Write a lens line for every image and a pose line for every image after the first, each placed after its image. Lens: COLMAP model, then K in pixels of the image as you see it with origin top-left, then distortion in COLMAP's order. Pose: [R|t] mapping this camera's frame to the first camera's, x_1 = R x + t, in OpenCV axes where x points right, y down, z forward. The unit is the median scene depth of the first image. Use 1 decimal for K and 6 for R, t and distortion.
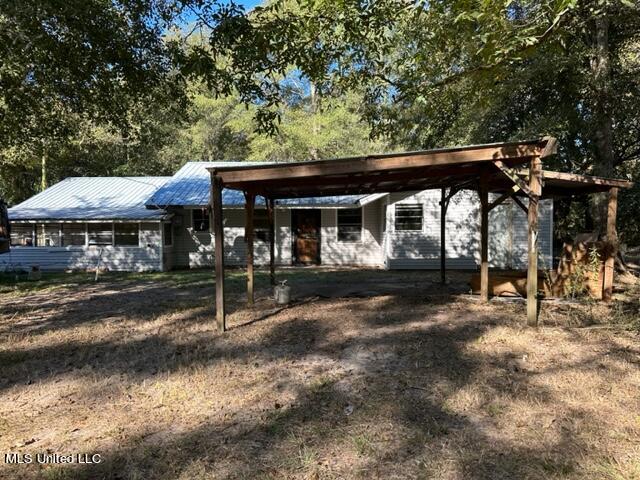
lens RADIAL K [[450.2, 0, 320.3], [0, 450.2, 238.0], [0, 0, 1]] dist [0.009269, -0.018587]
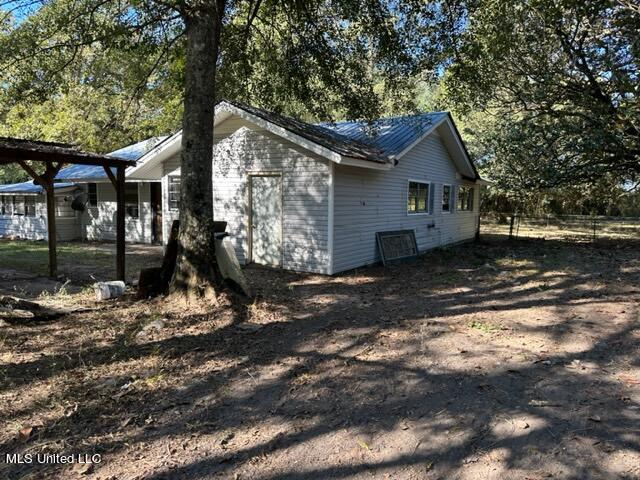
lens RADIAL K [[450.2, 0, 320.0], [0, 450.2, 241.7], [0, 0, 1]] dist [0.009269, -0.018587]
pose [[0.889287, 0.062889, -0.453006, 0.784228], [-0.035623, 0.997016, 0.068482, -0.023755], [0.455961, -0.044762, 0.888874, 0.399341]]
